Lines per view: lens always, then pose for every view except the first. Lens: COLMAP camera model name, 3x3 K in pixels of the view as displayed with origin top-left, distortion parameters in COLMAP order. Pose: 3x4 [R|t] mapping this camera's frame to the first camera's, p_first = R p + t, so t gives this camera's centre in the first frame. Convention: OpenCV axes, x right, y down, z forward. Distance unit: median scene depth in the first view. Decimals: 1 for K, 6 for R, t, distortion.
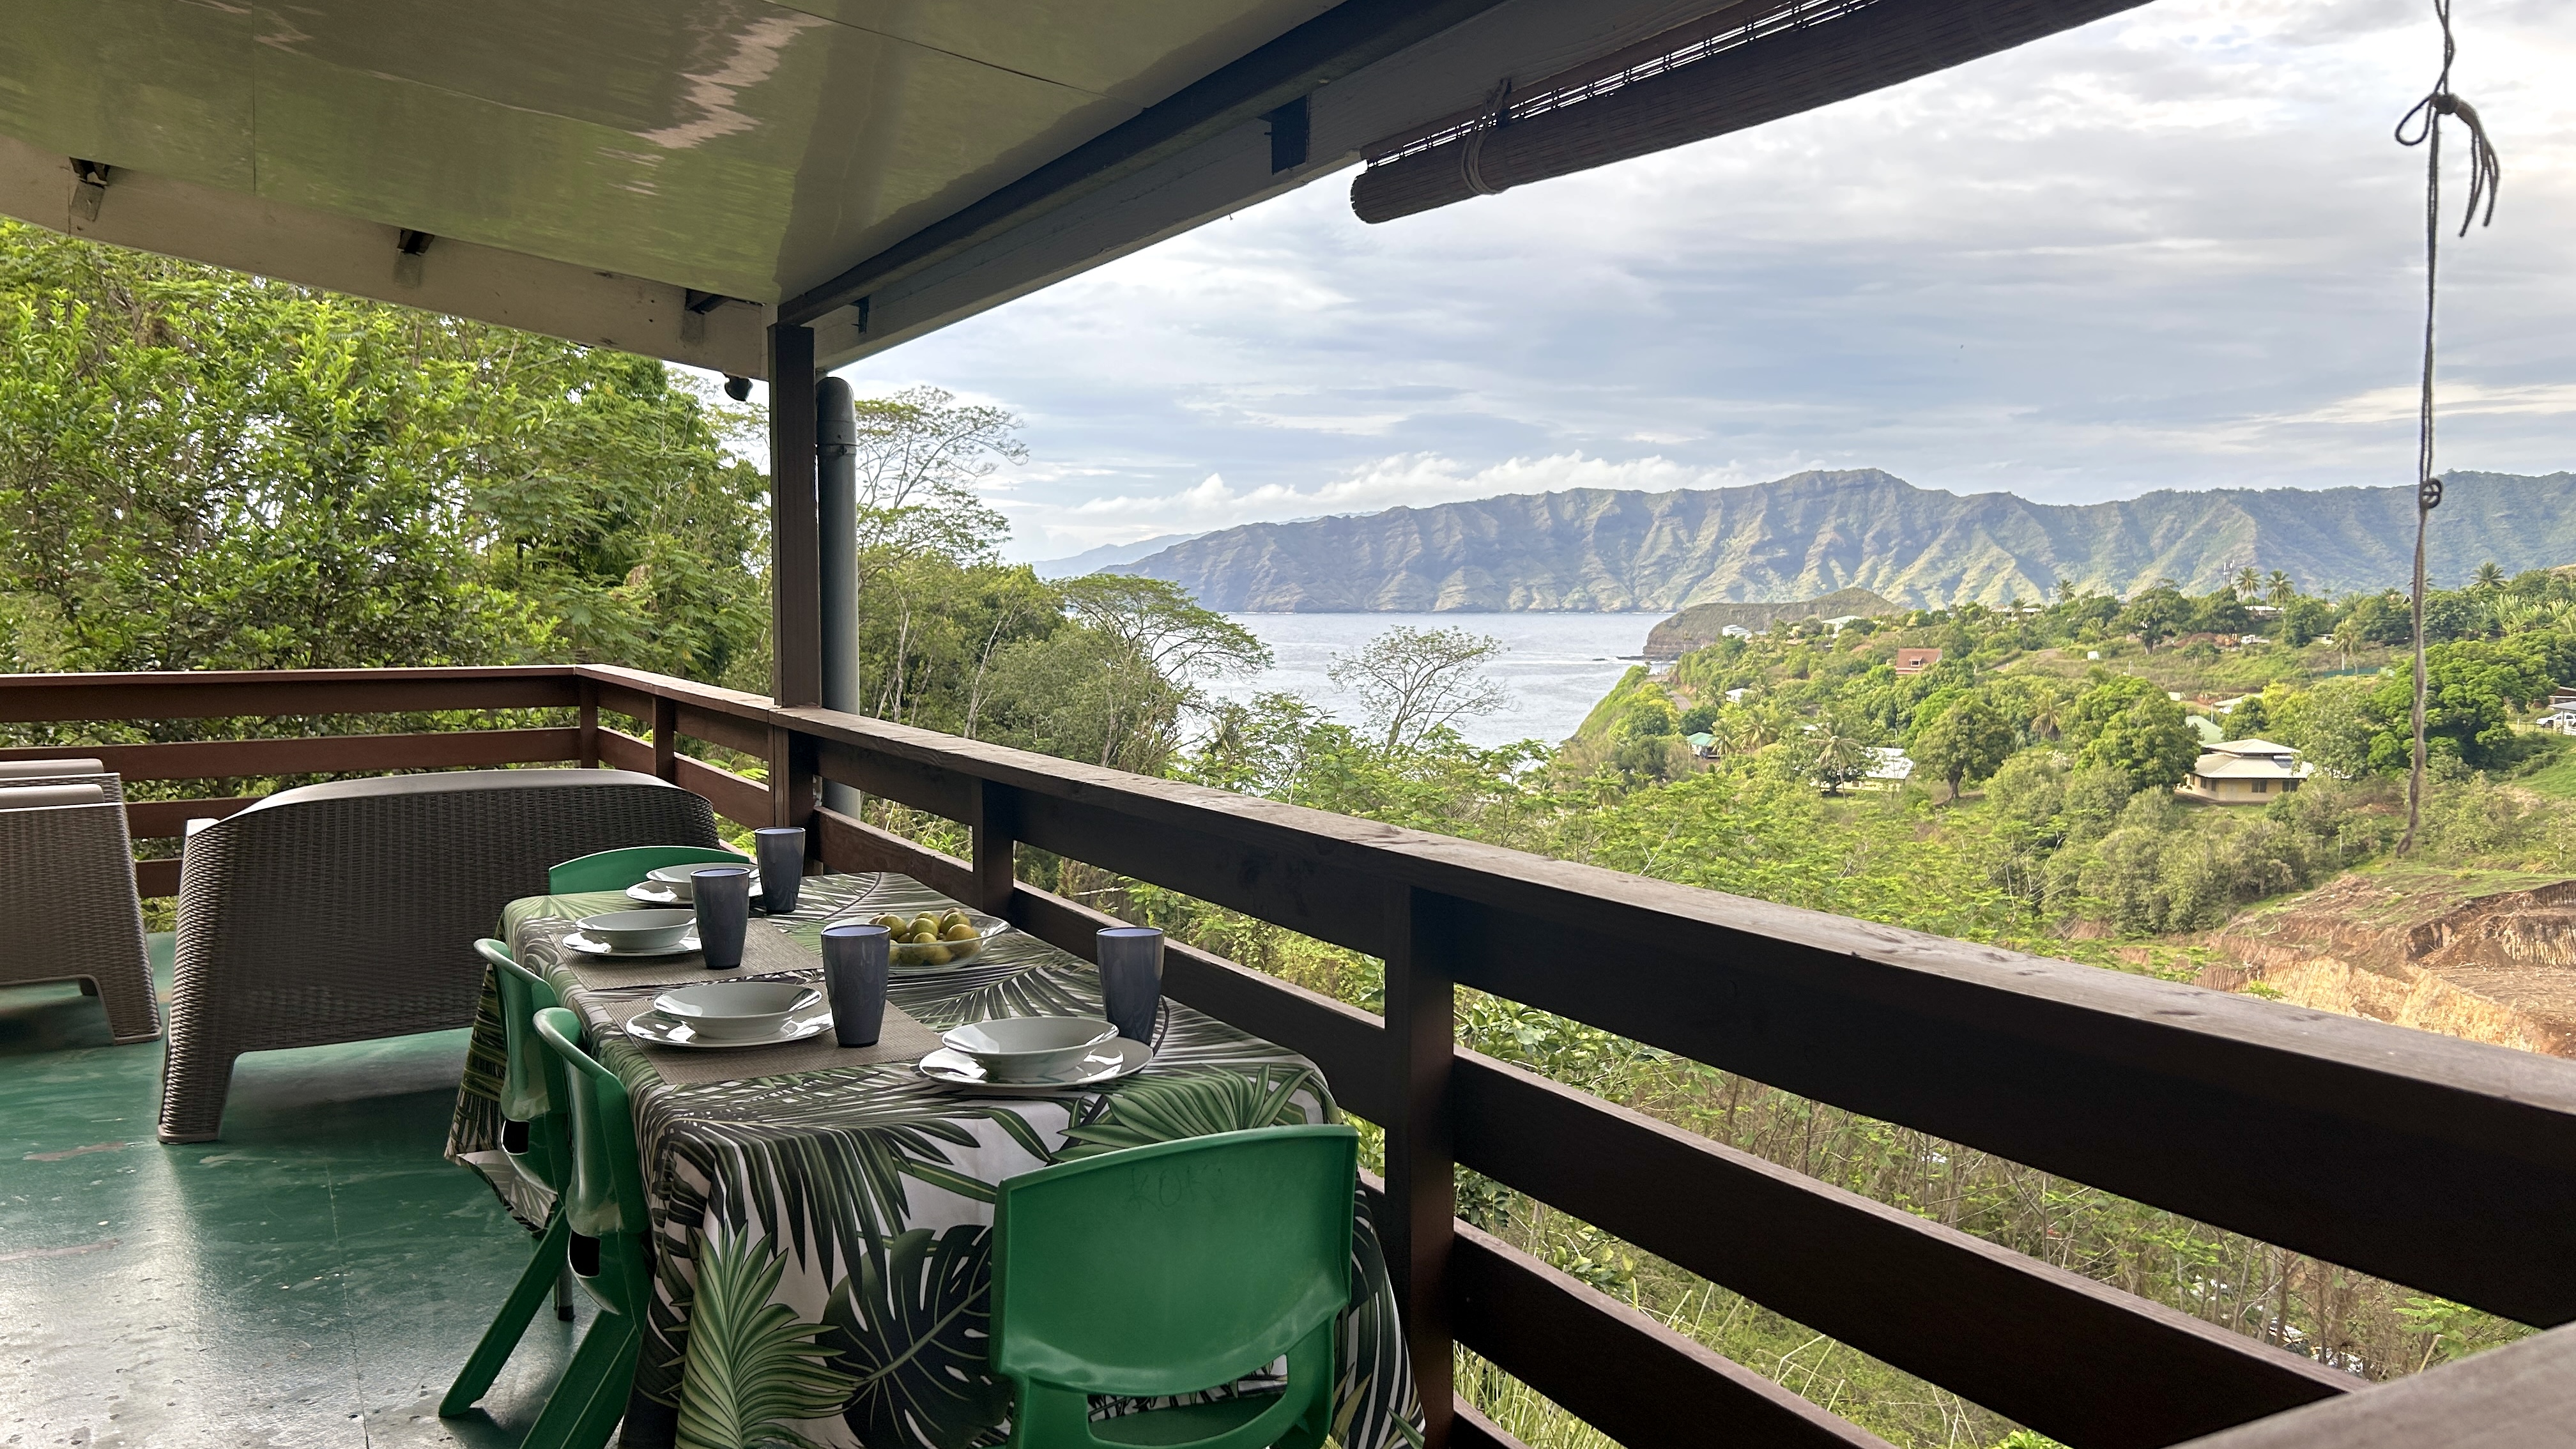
lens RADIAL K [[1938.4, 0, 1290.7], [0, 1938.4, 744.7], [0, 0, 1]] dist [0.058028, -0.064304]
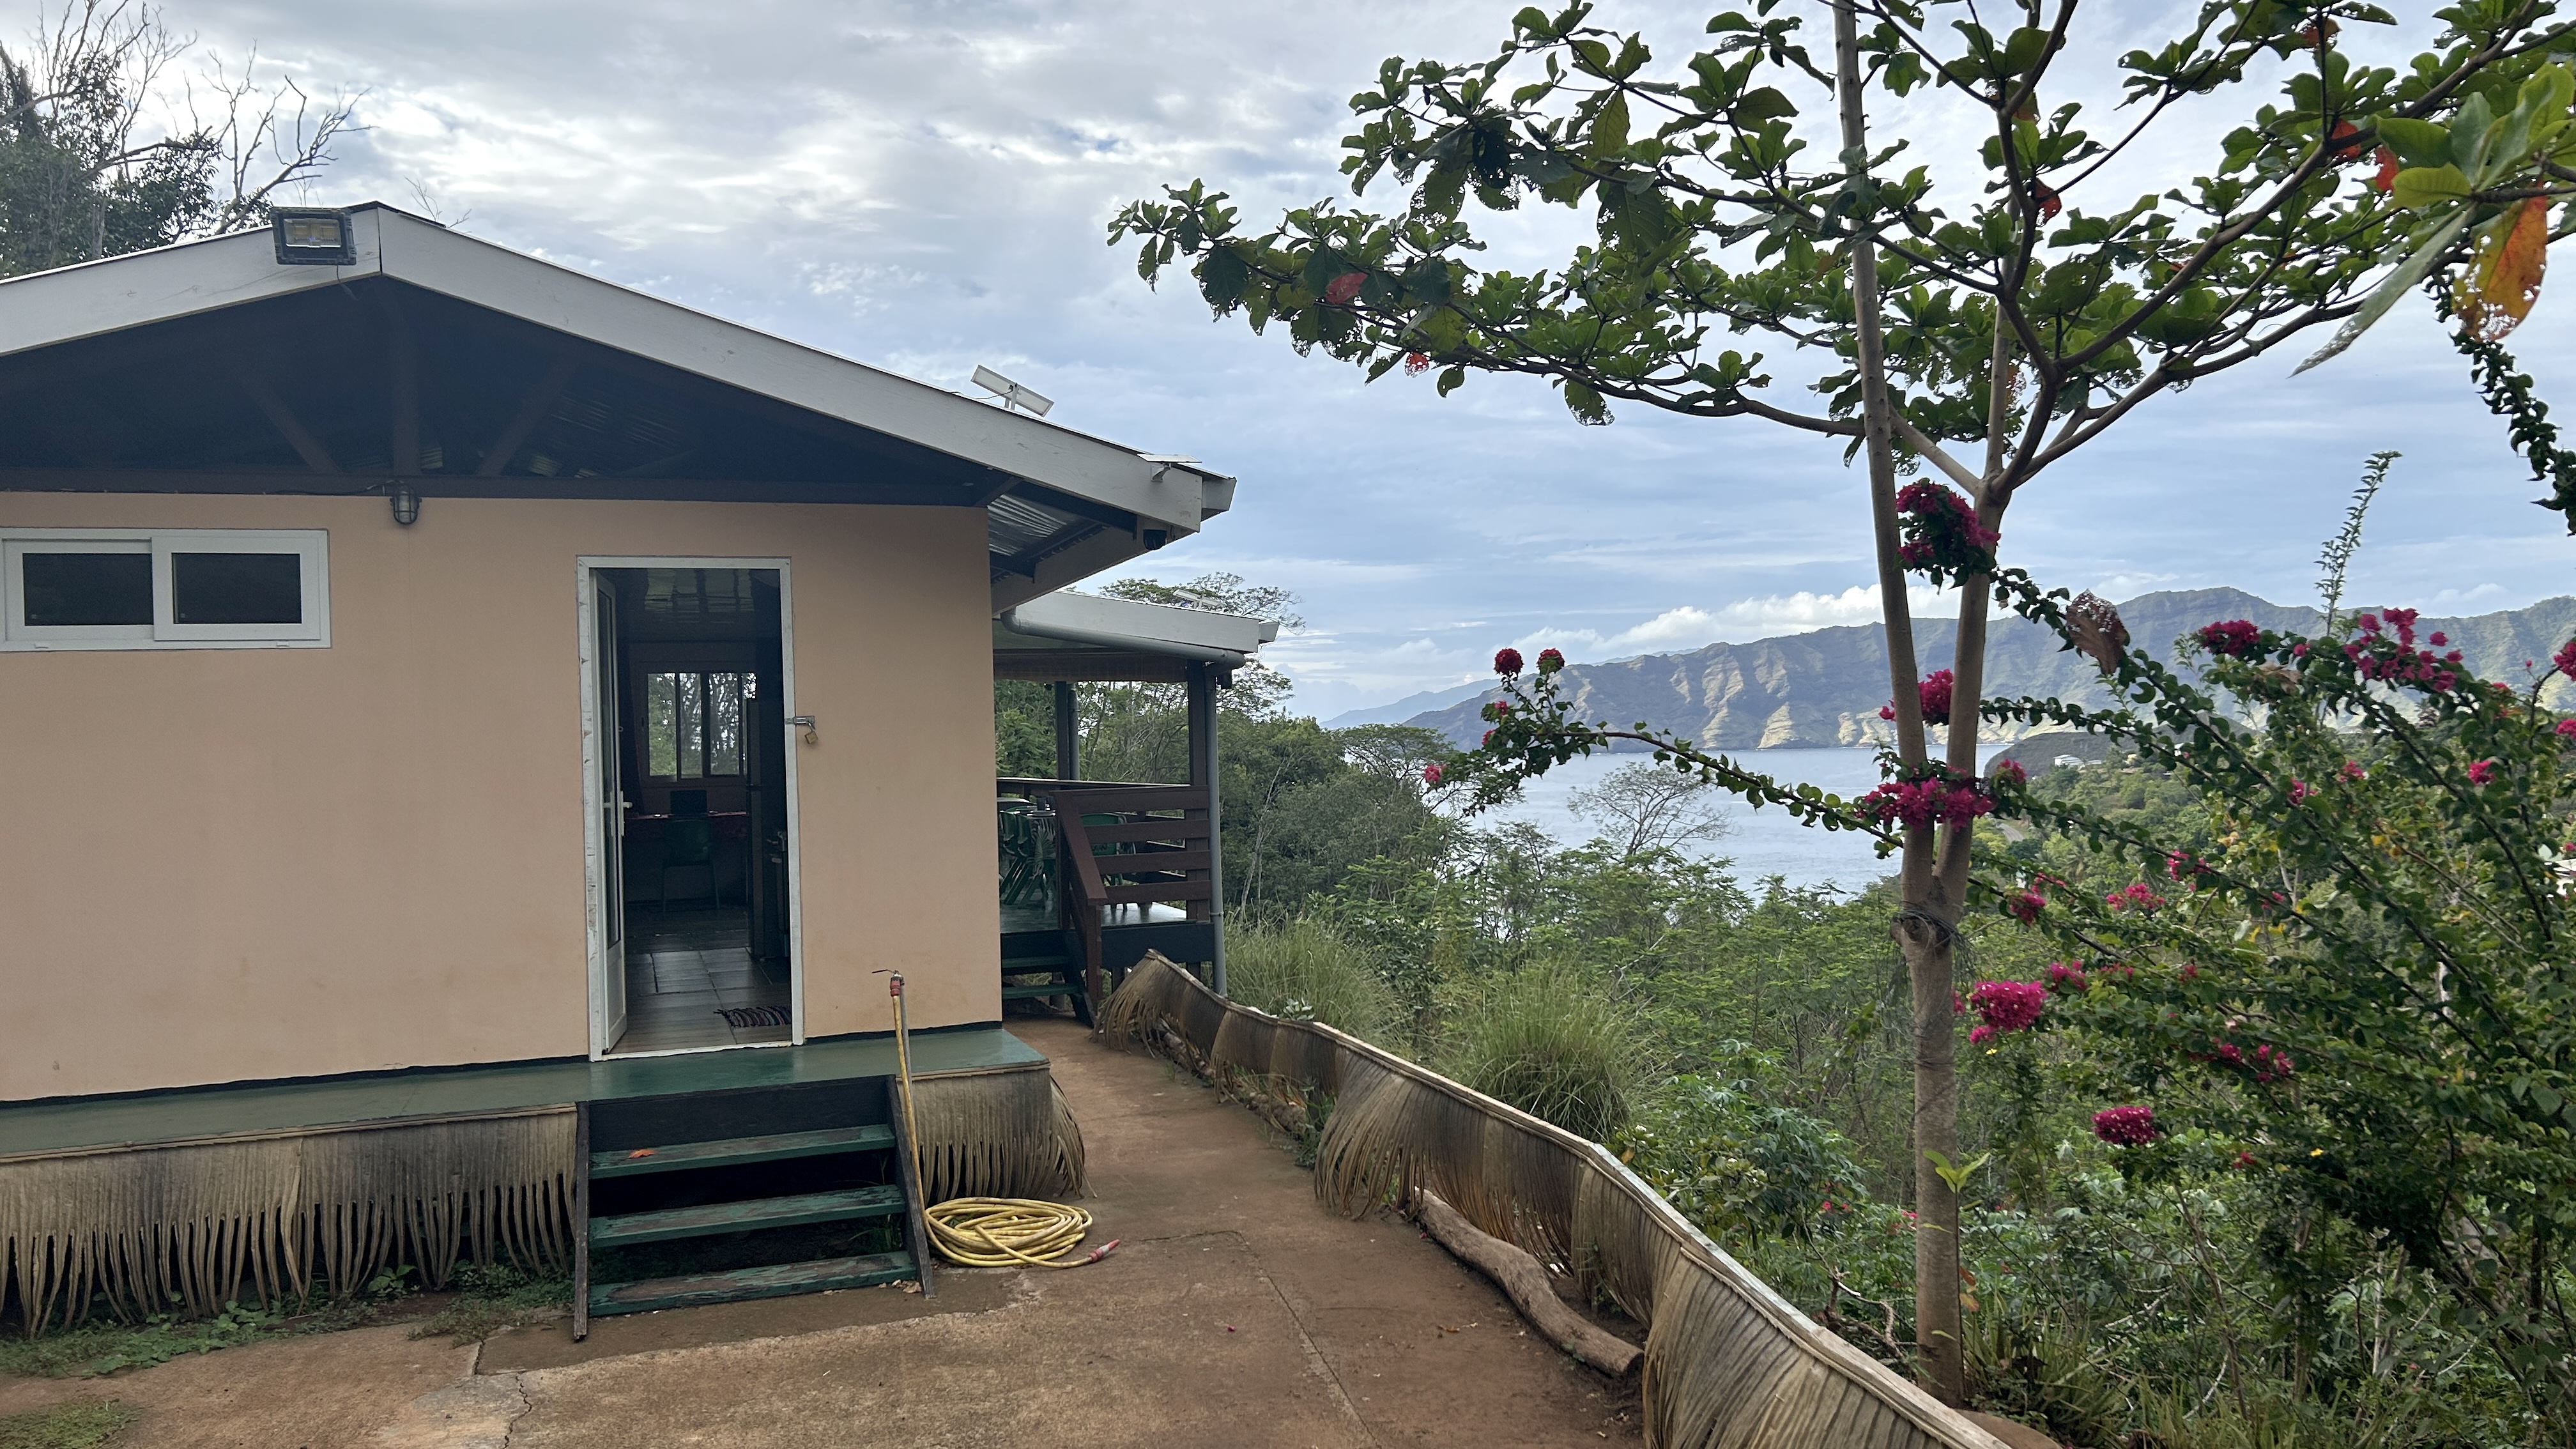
lens RADIAL K [[1938.4, 0, 1274.4], [0, 1938.4, 716.2], [0, 0, 1]] dist [0.058028, -0.064304]
pose [[0.984664, -0.030285, -0.171813, 0.044860], [0.014800, 0.995768, -0.090702, 0.011414], [0.173833, 0.086768, 0.980945, -0.146830]]
